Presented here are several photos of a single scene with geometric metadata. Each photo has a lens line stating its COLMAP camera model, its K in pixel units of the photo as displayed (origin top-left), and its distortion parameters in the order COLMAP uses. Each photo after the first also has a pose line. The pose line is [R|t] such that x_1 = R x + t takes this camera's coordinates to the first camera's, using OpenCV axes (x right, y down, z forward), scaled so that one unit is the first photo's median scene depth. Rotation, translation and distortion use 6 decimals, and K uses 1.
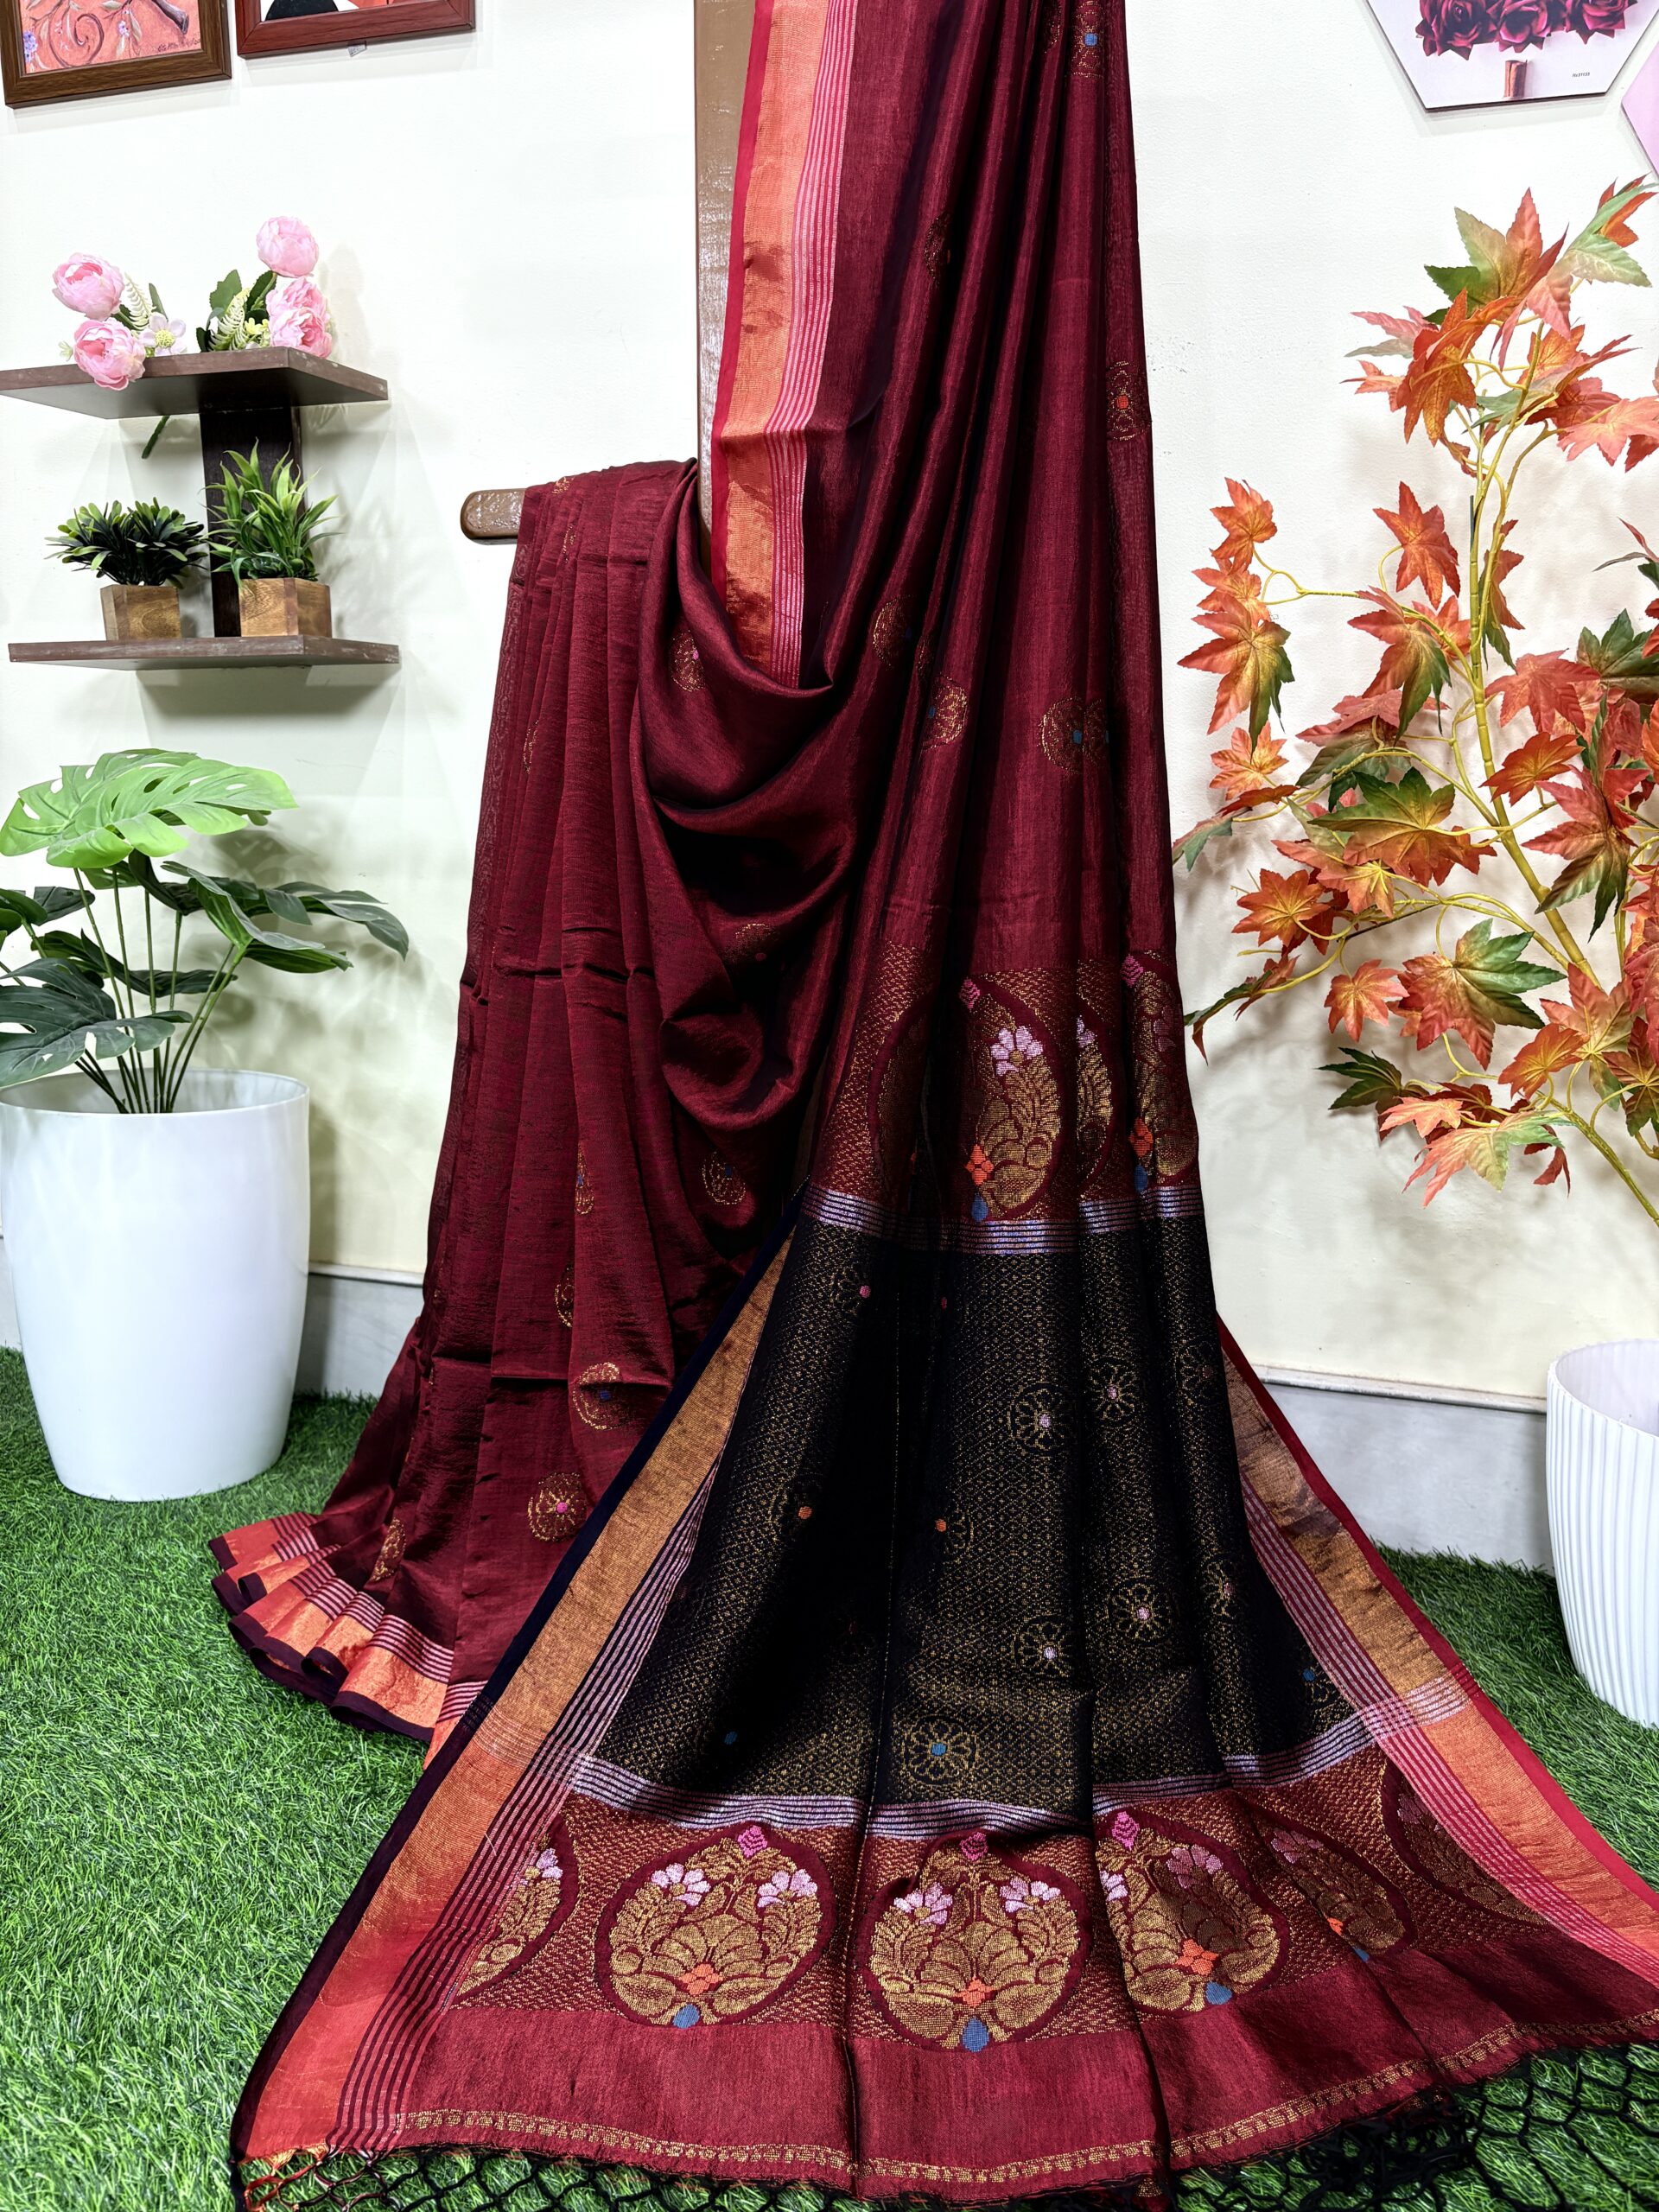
lens RADIAL K [[1680.4, 0, 833.5], [0, 1680.4, 1266.2], [0, 0, 1]] dist [0.048809, -0.060699]
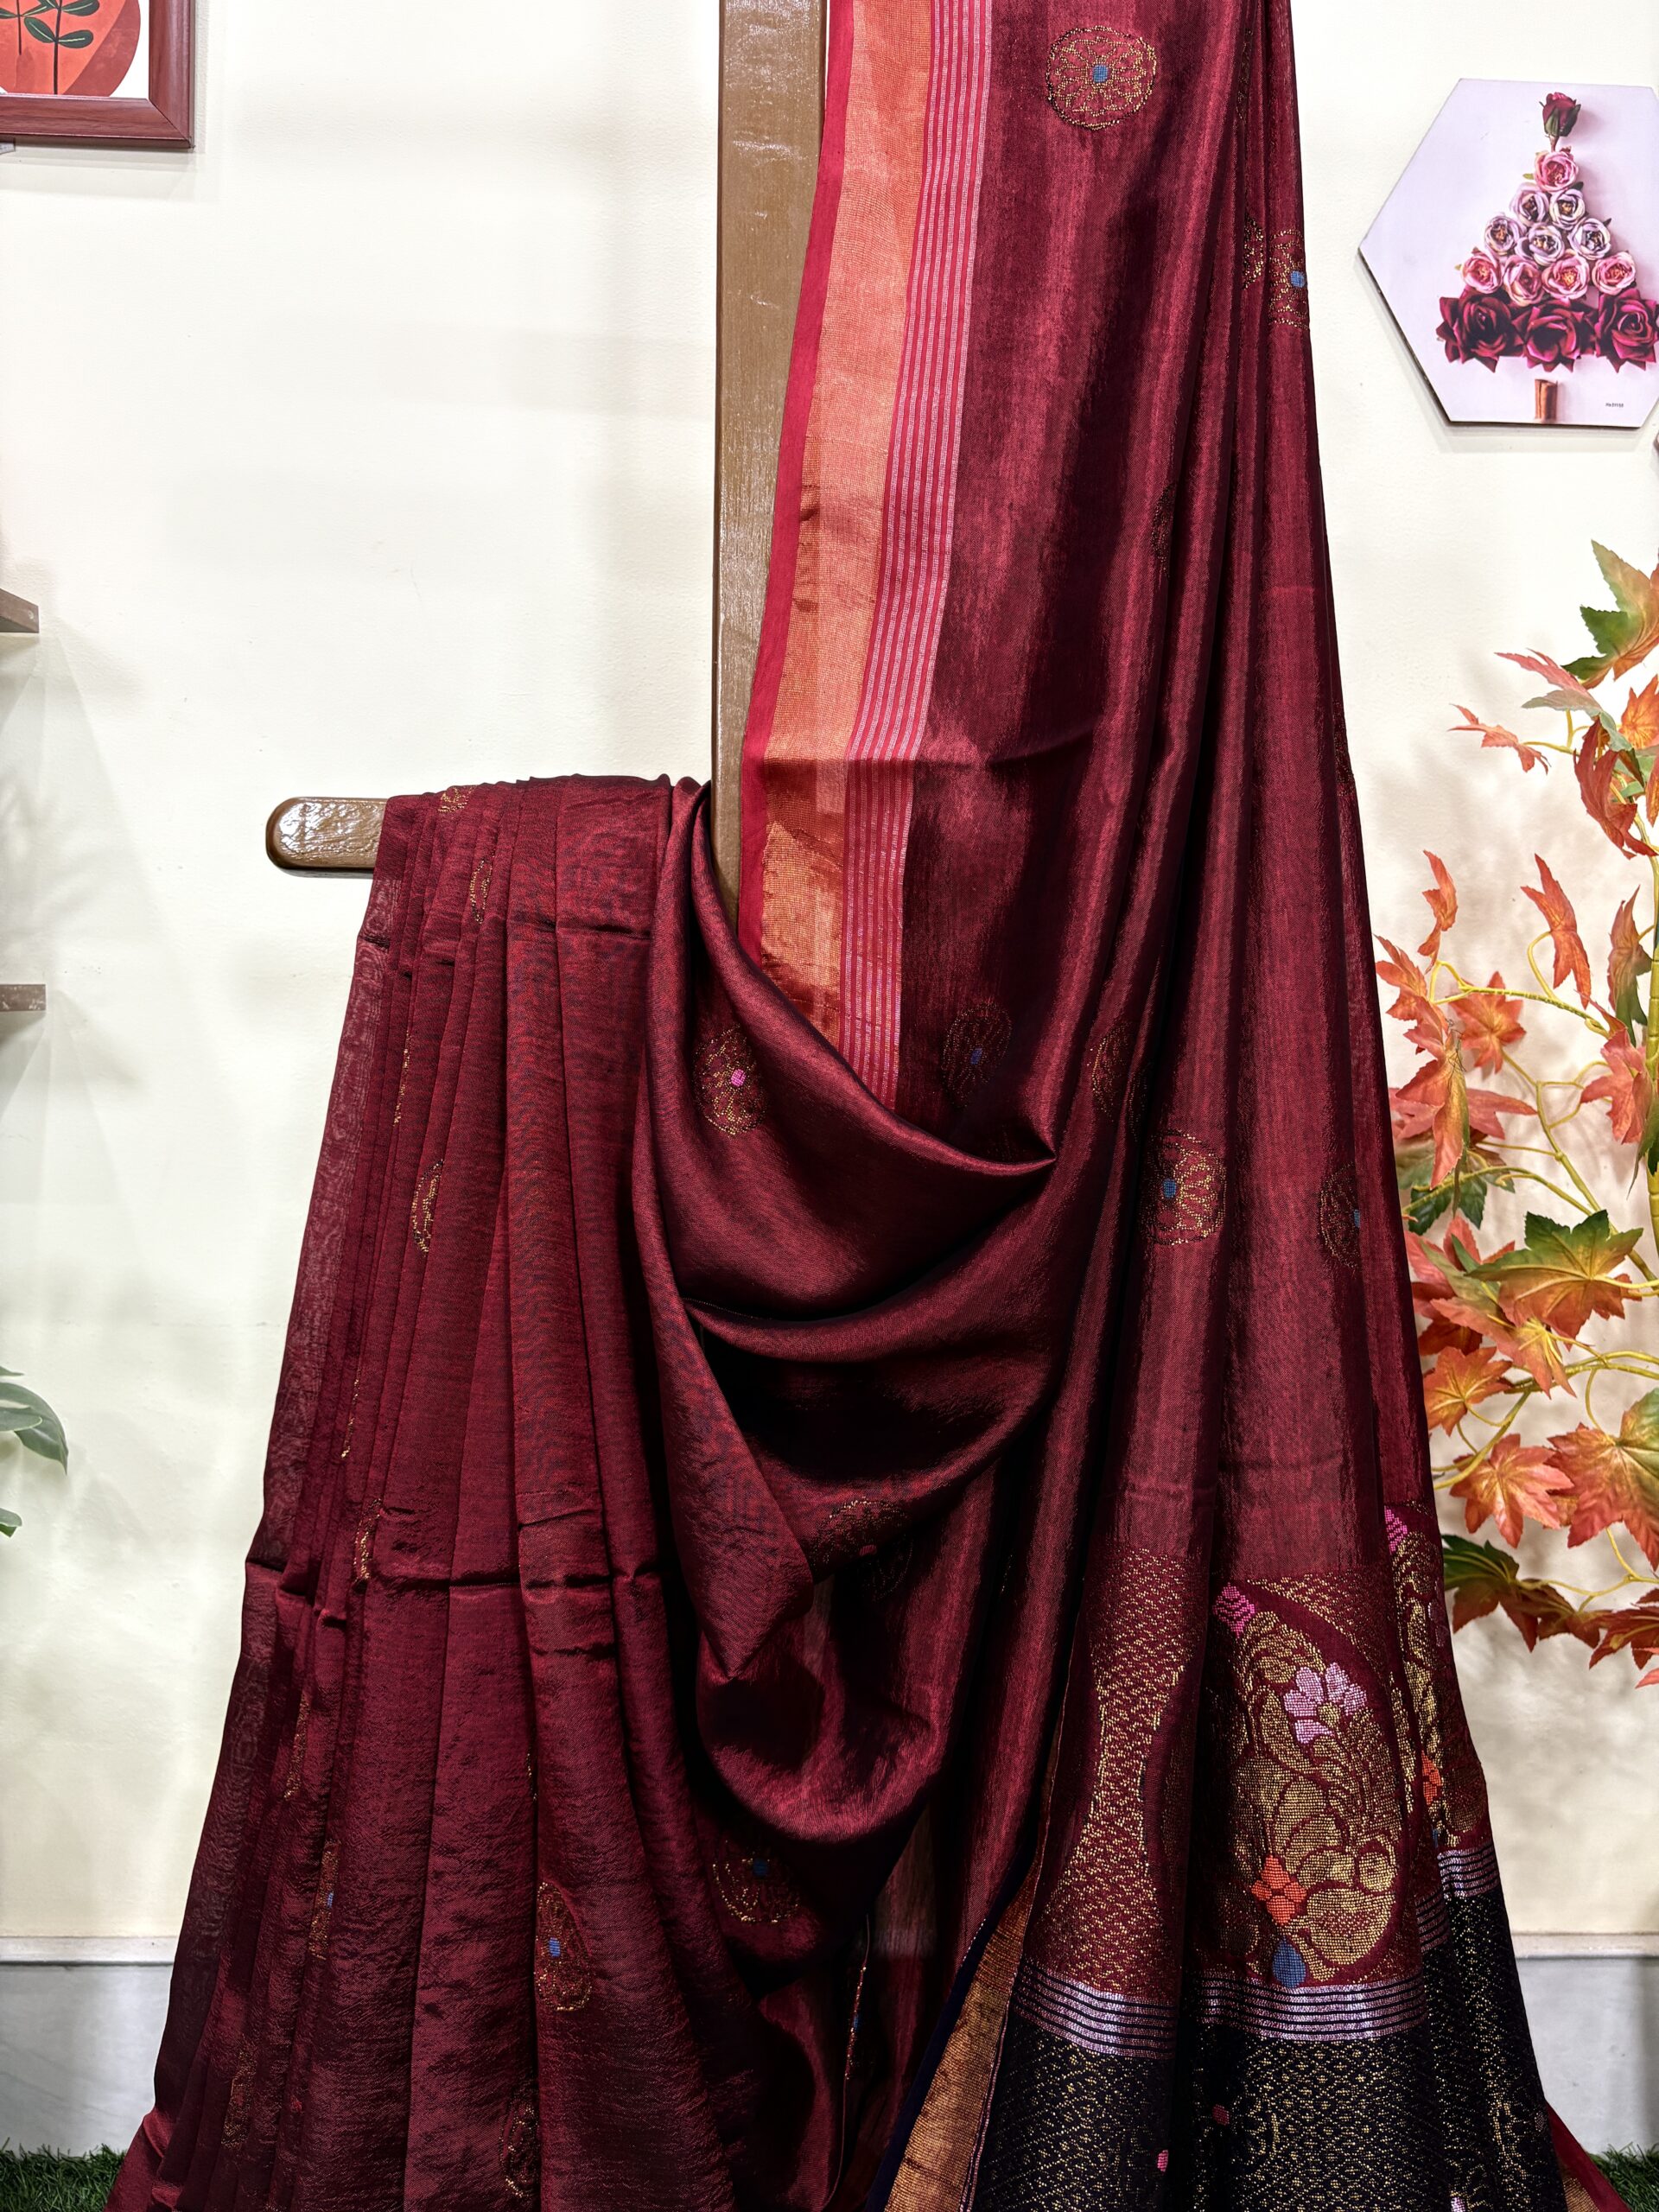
lens RADIAL K [[1723.1, 0, 820.4], [0, 1723.1, 1217.8], [0, 0, 1]] dist [0.089936, -0.150883]
pose [[0.942953, -0.025596, 0.331941, -0.254793], [0.075908, 0.987308, -0.139503, -0.206835], [-0.324158, 0.156742, 0.932927, 0.374761]]
